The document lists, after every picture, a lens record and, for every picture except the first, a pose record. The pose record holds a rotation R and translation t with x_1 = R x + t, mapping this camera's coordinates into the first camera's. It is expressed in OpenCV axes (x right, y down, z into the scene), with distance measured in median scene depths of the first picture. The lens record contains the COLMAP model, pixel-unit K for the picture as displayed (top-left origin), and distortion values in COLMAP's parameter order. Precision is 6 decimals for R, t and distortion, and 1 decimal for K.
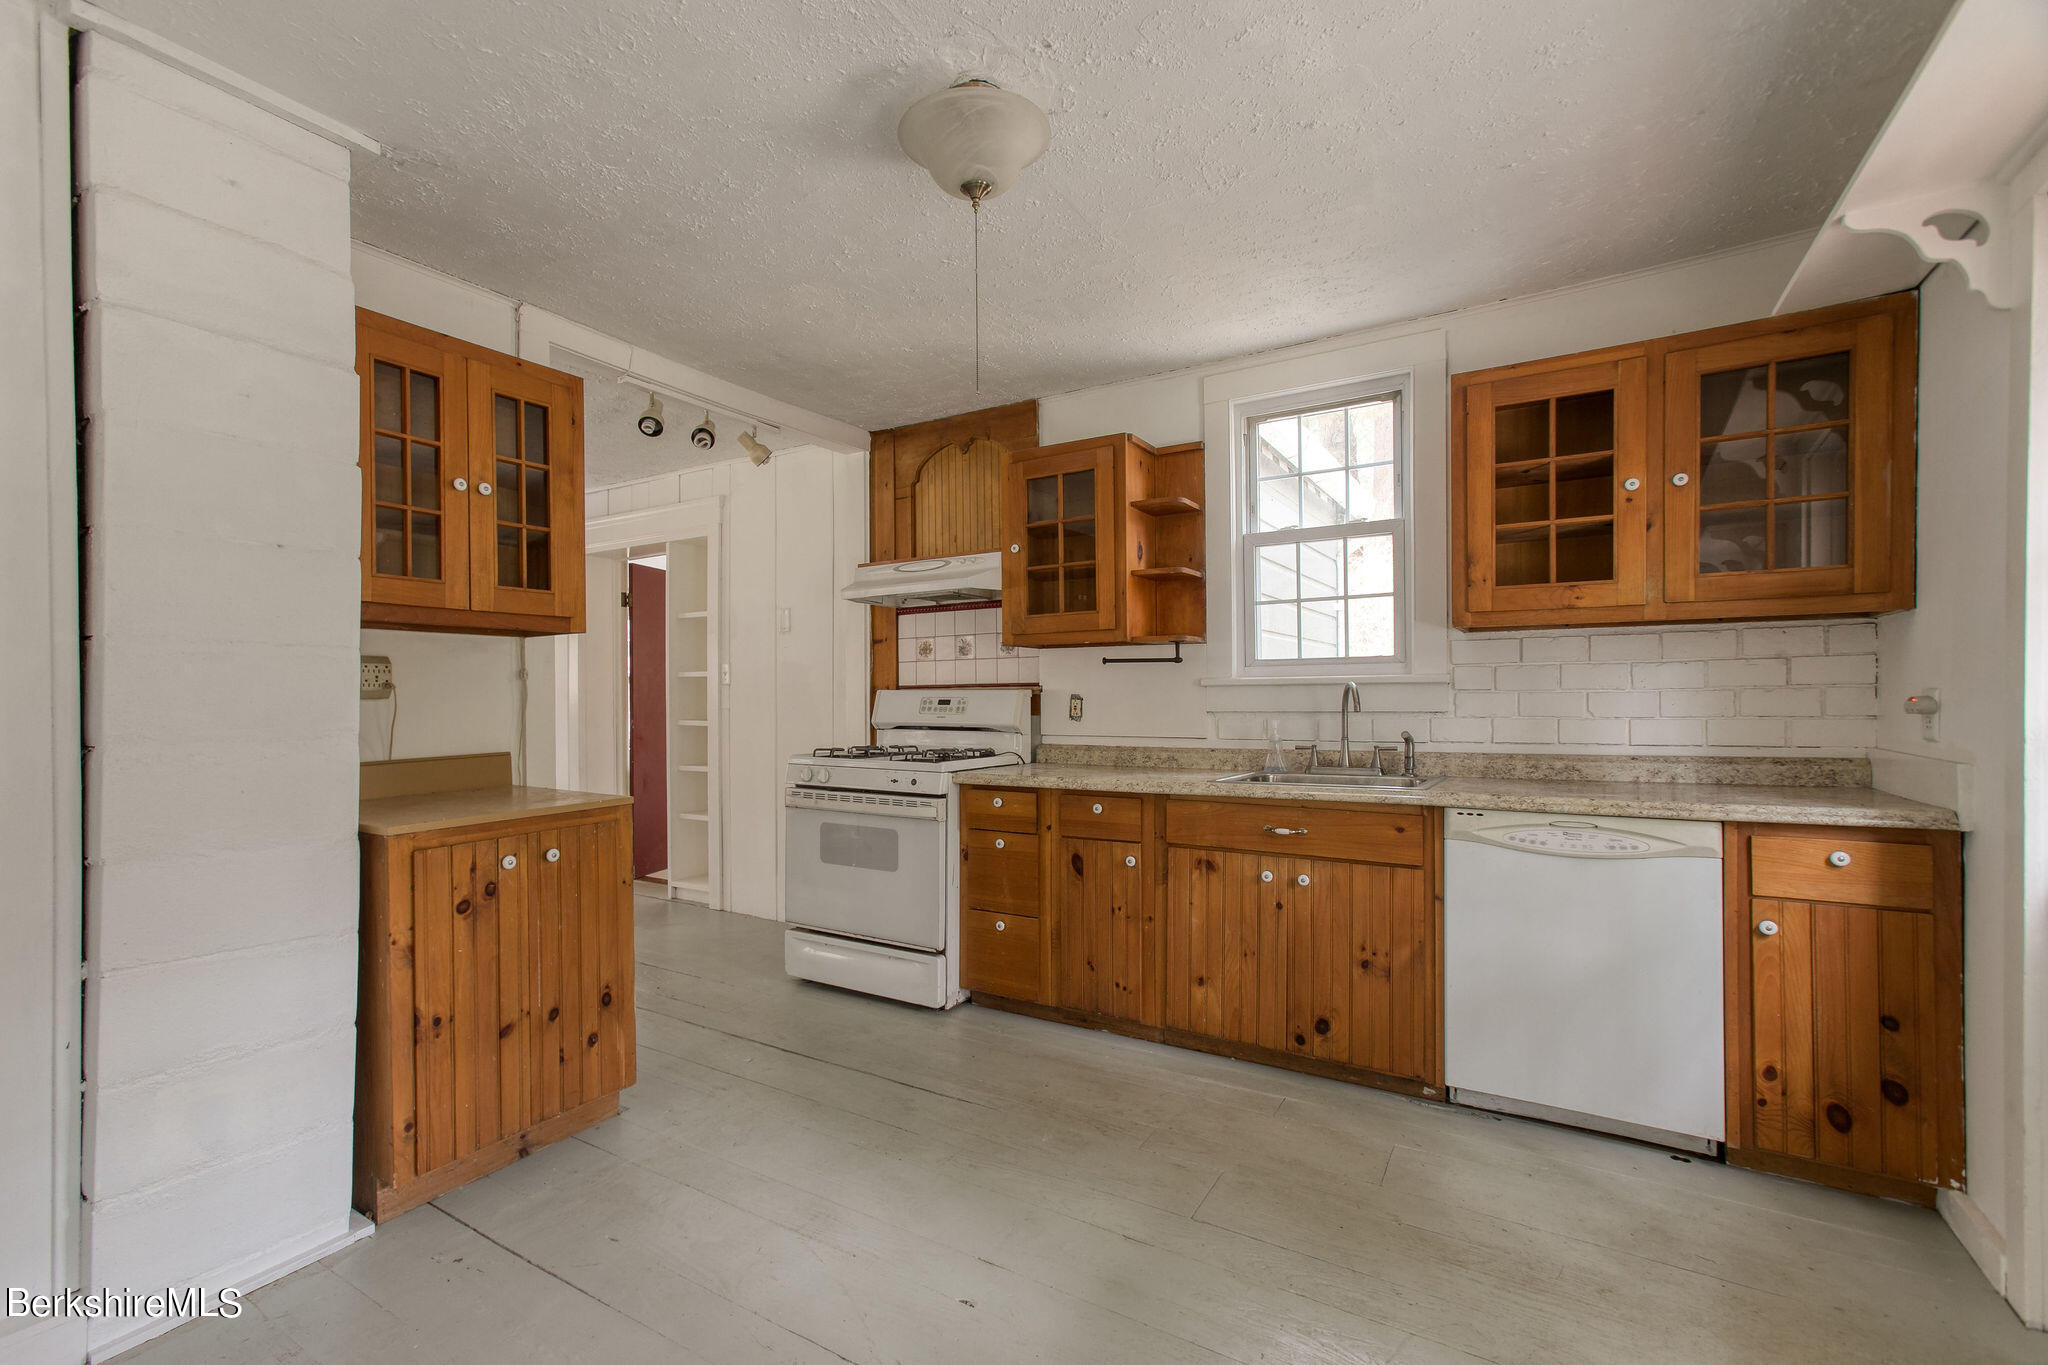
lens RADIAL K [[896.2, 0, 1026.3], [0, 896.2, 689.5], [0, 0, 1]] dist [-0.002553, 0.005280]
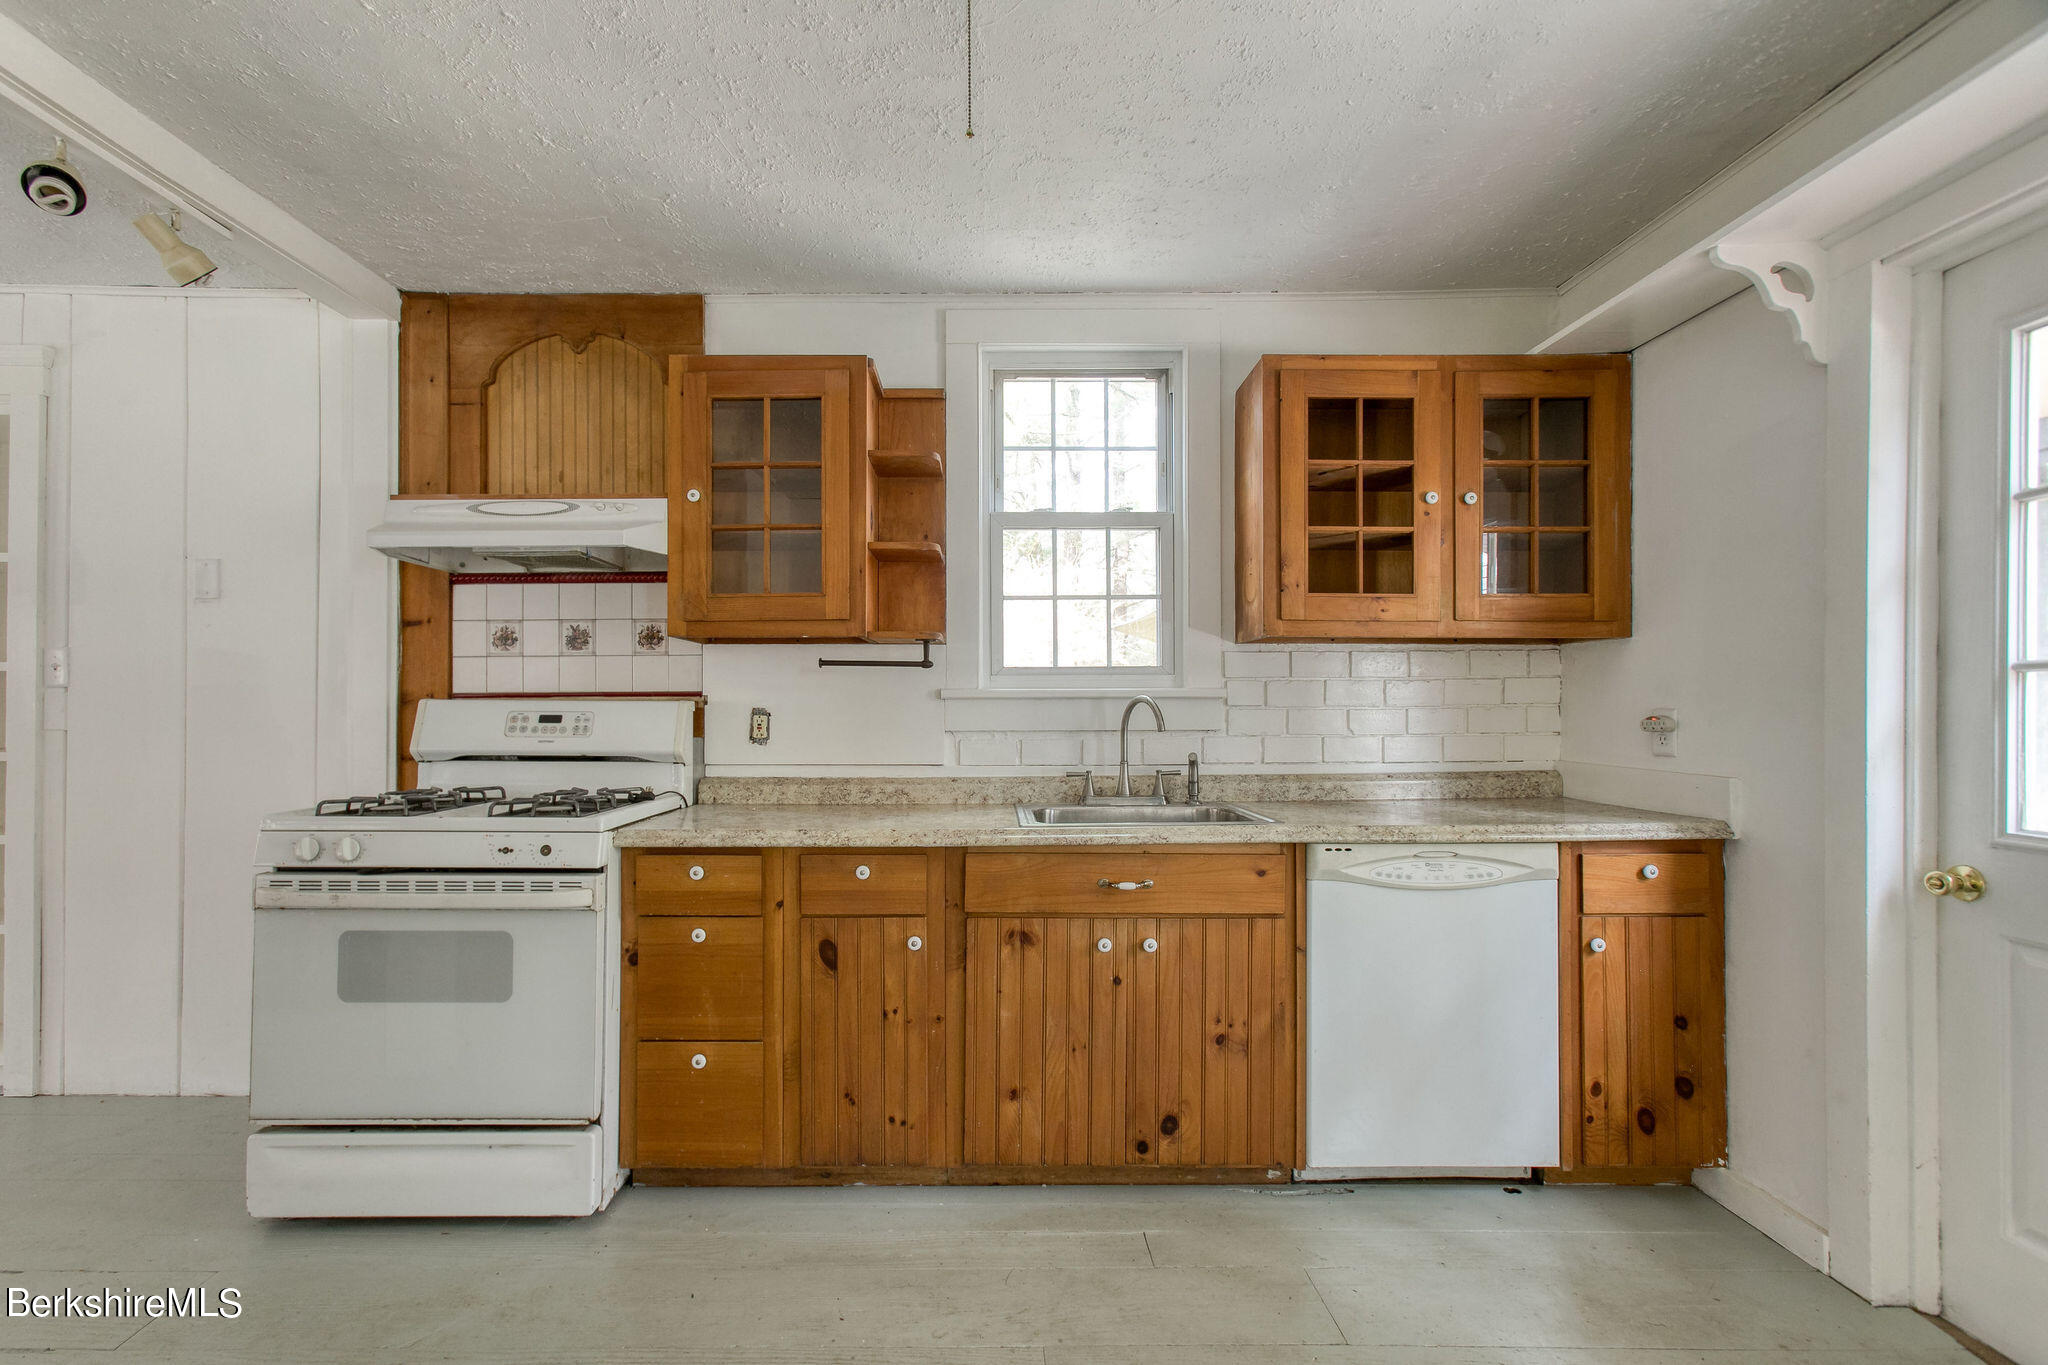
lens RADIAL K [[896.2, 0, 1015.5], [0, 896.2, 696.0], [0, 0, 1]] dist [-0.002553, 0.005280]
pose [[0.855613, 0.012643, 0.517461, -0.175746], [-0.009202, 0.999915, -0.009215, 0.000607], [-0.517534, 0.003122, 0.855657, 0.324879]]
